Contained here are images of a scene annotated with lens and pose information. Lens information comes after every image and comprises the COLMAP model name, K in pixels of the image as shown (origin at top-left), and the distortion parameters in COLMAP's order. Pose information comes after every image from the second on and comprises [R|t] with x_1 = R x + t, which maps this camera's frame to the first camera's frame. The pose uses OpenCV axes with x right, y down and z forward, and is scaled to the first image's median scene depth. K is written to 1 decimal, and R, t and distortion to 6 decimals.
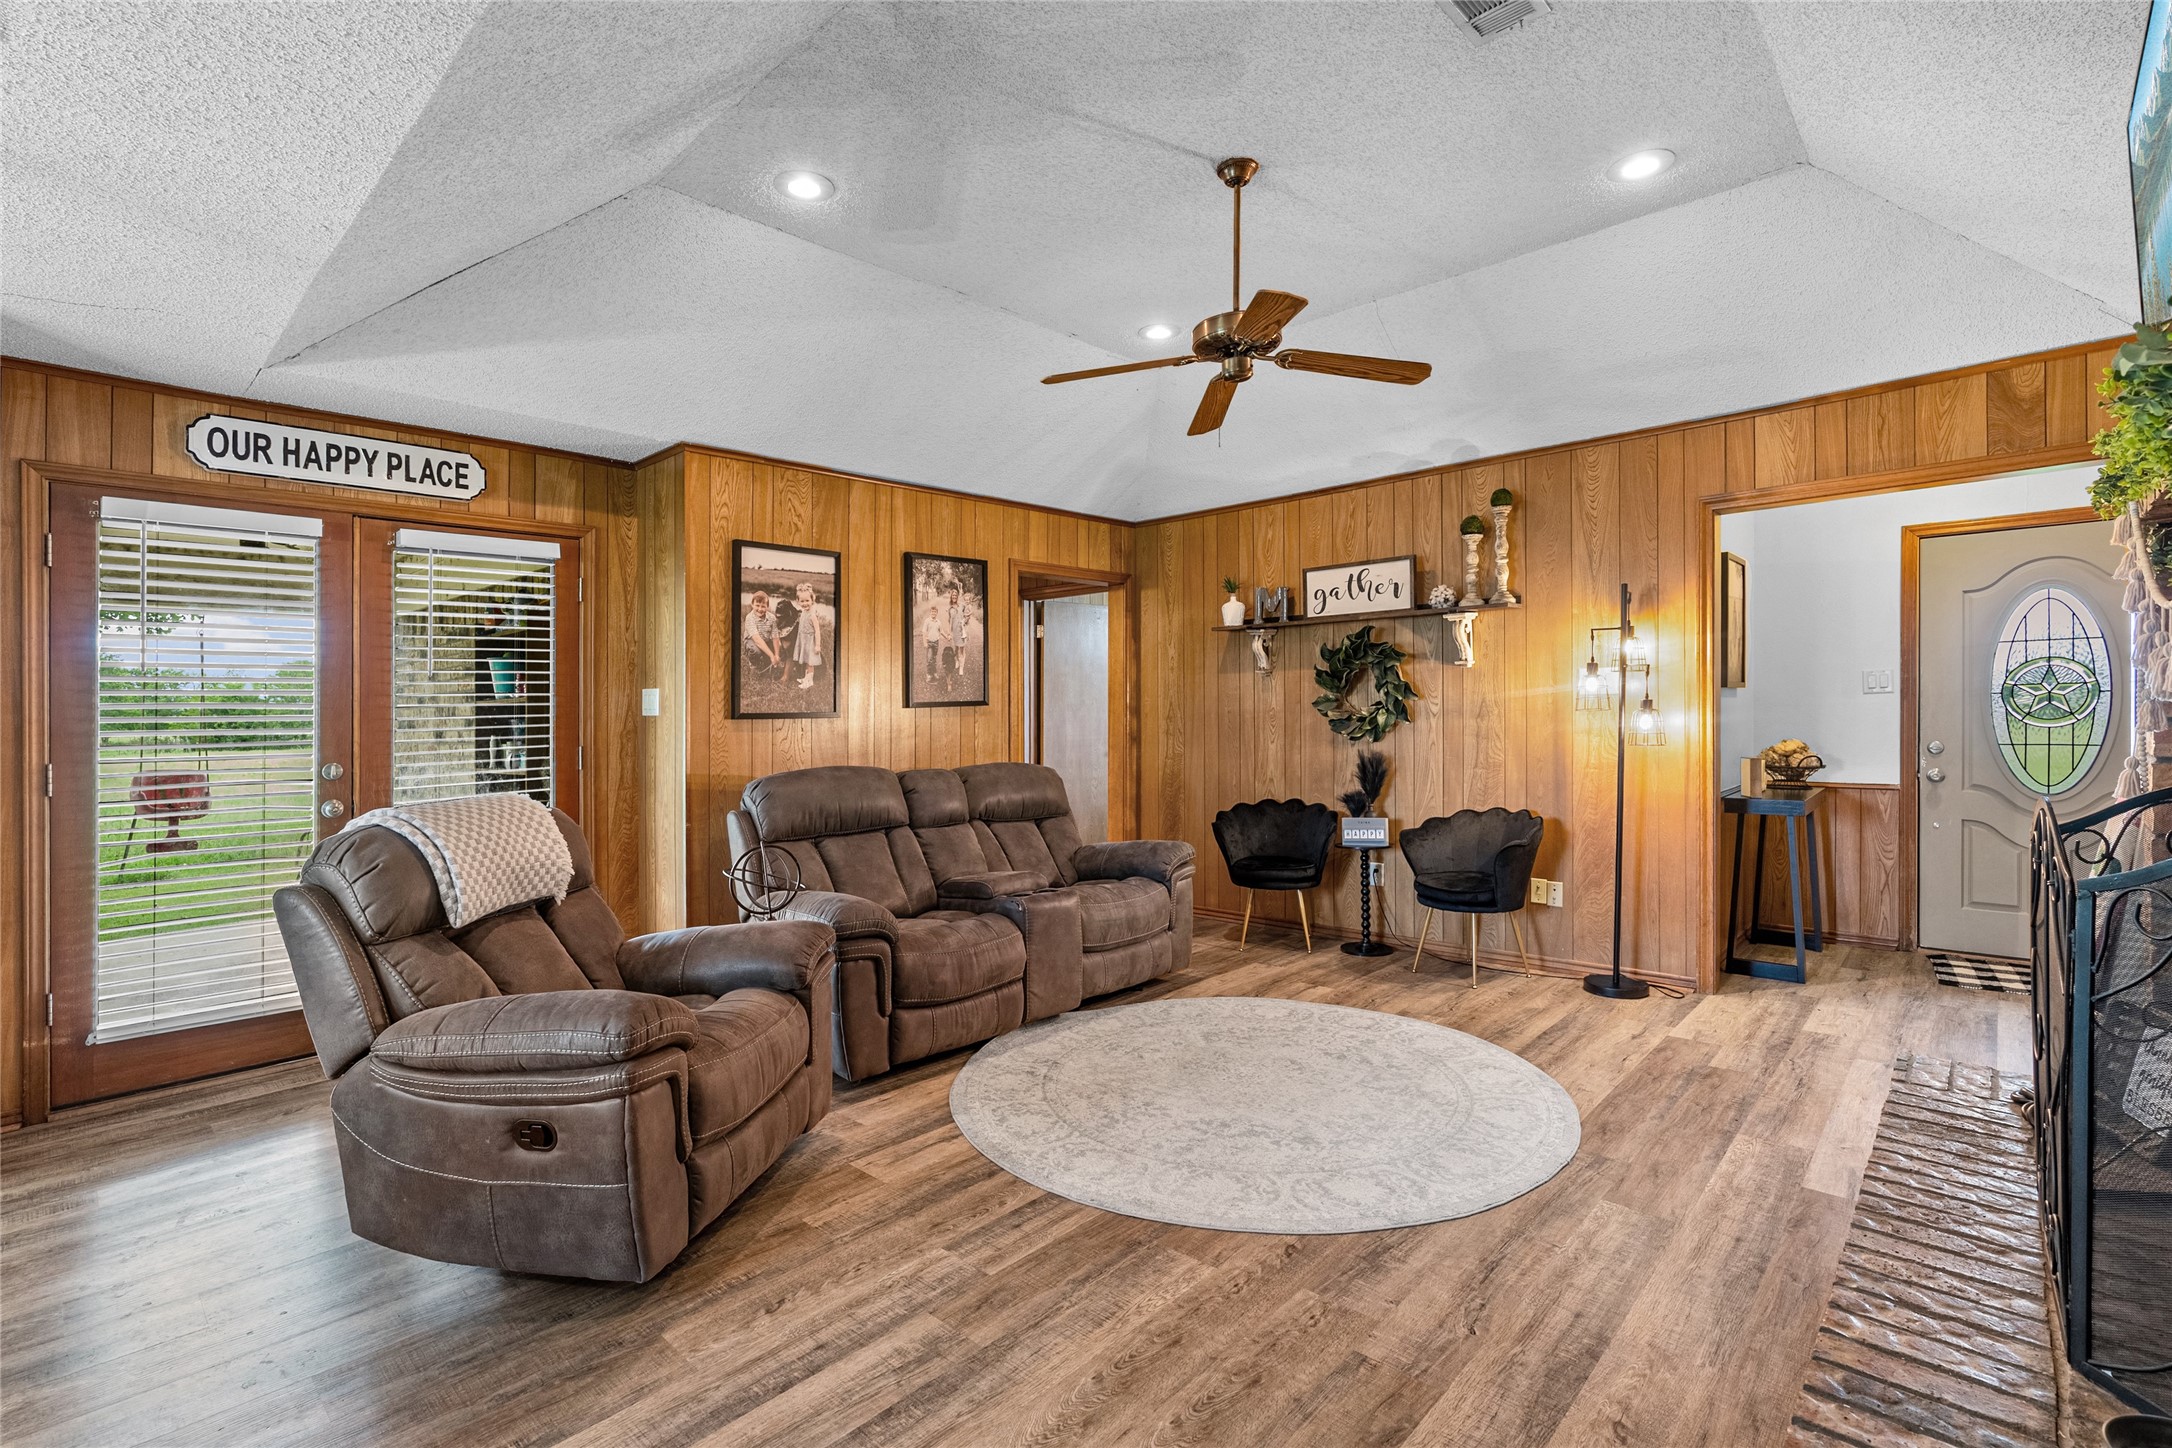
lens RADIAL K [[988.9, 0, 1084.8], [0, 988.9, 727.0], [0, 0, 1]] dist [0.000227, 0.000575]
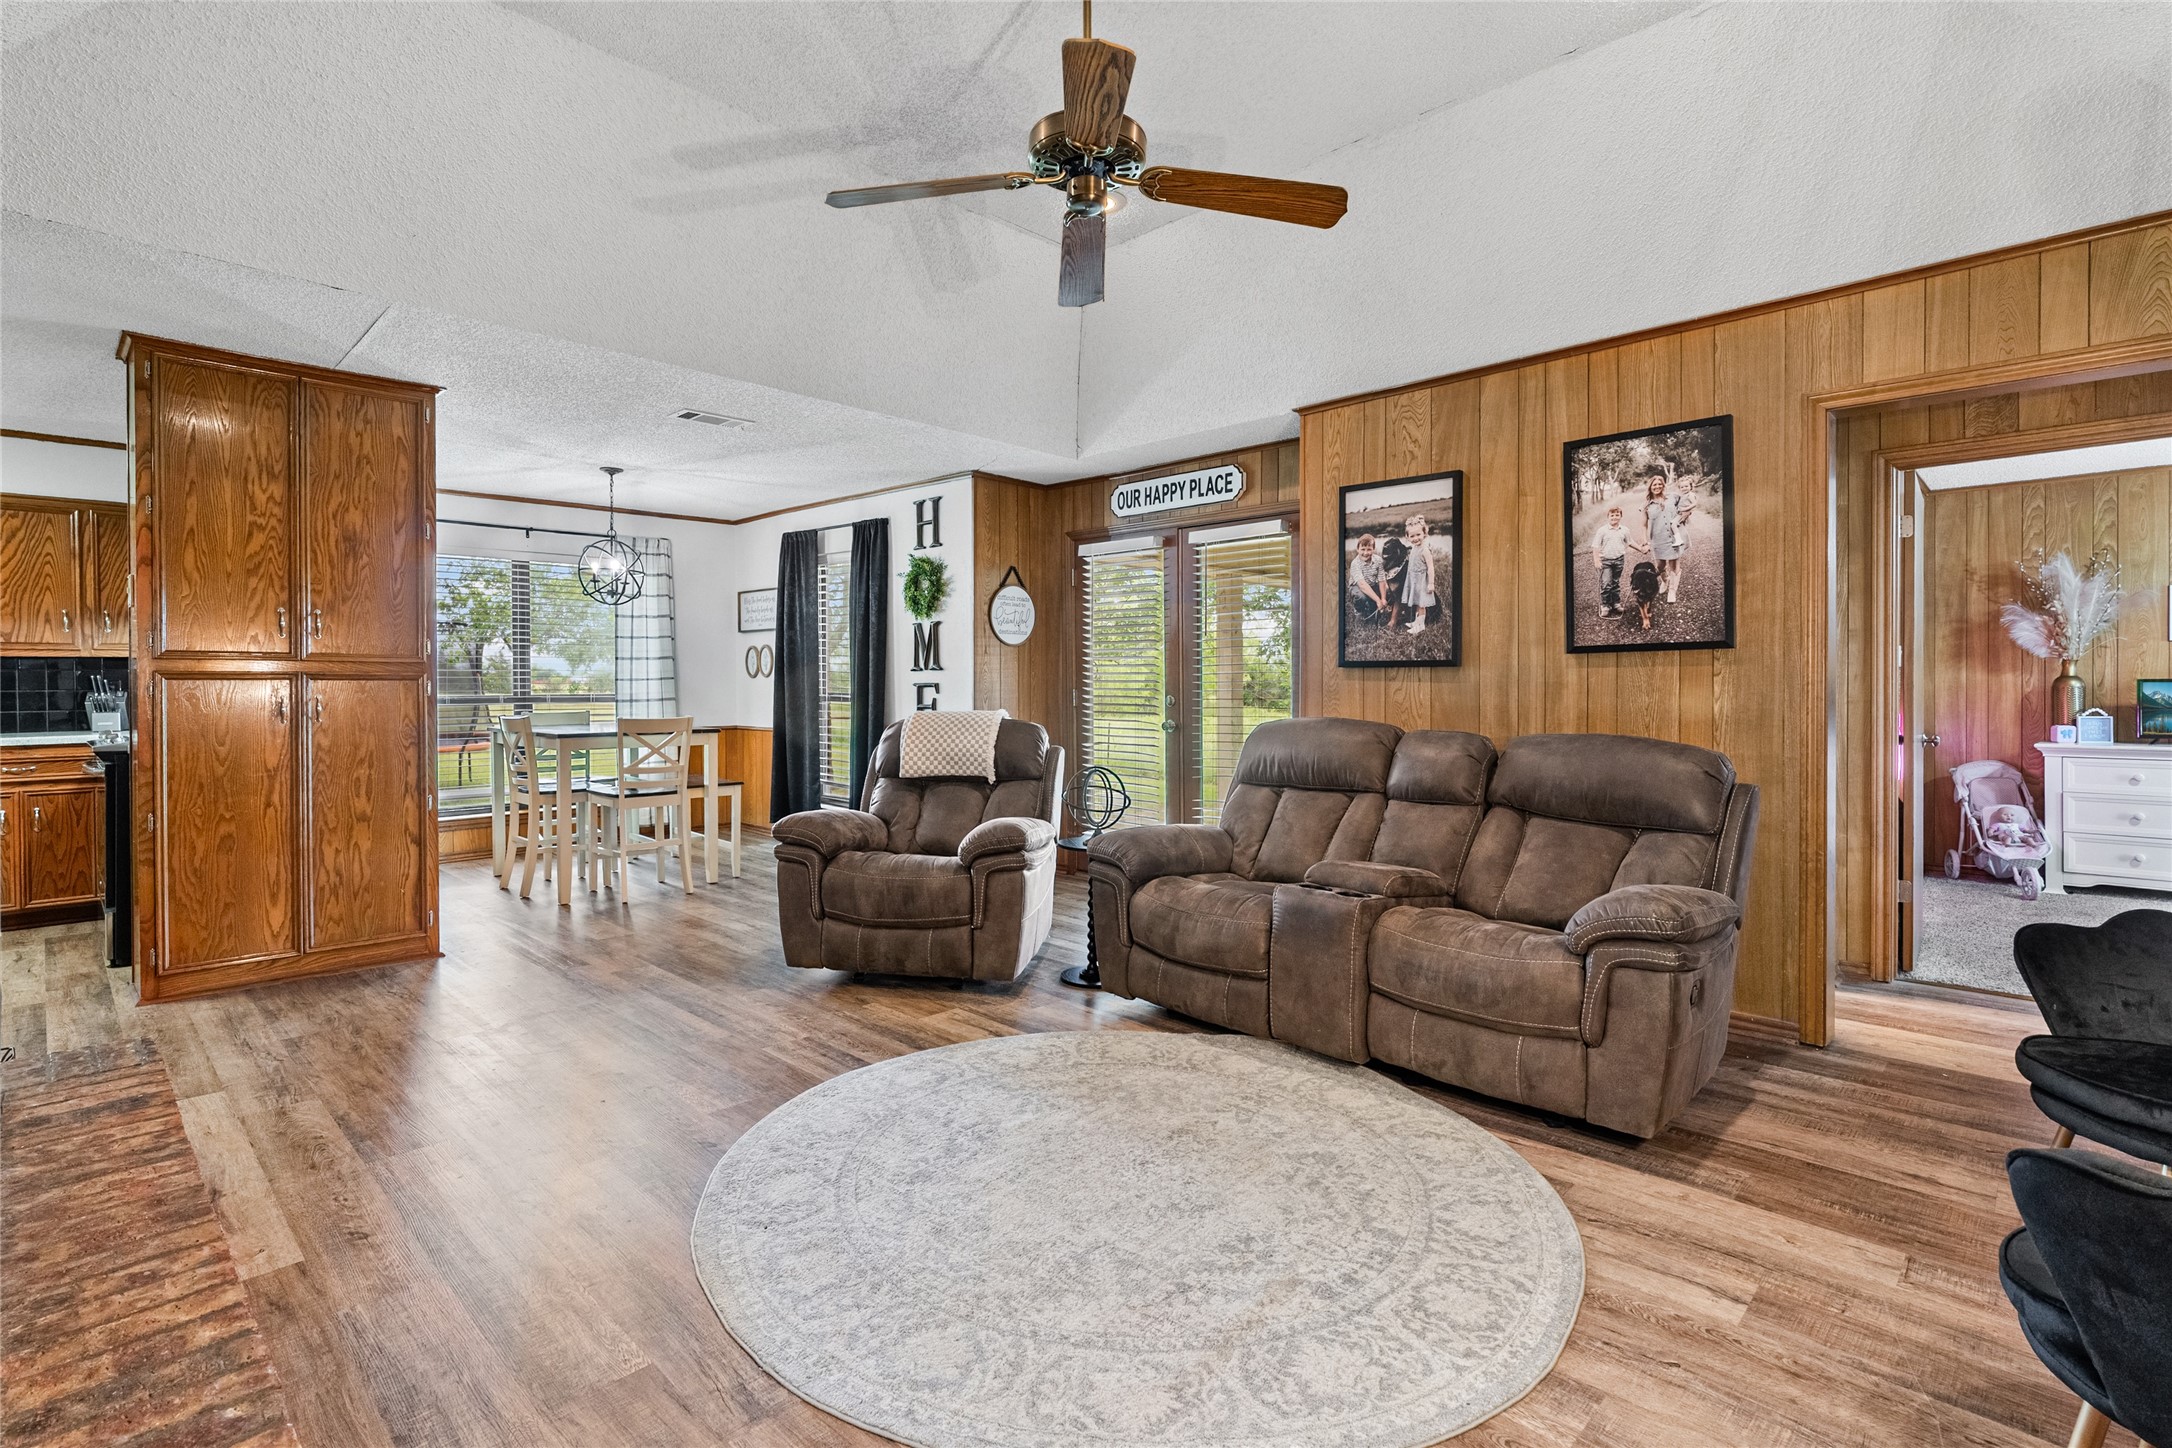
lens RADIAL K [[1025.8, 0, 1052.7], [0, 1025.8, 698.4], [0, 0, 1]] dist [-0.002983, -0.000224]
pose [[-0.026045, 0.030126, -0.999207, 0.655974], [-0.018289, 0.999364, 0.030608, -0.002707], [0.999493, 0.019072, -0.025478, 0.698431]]
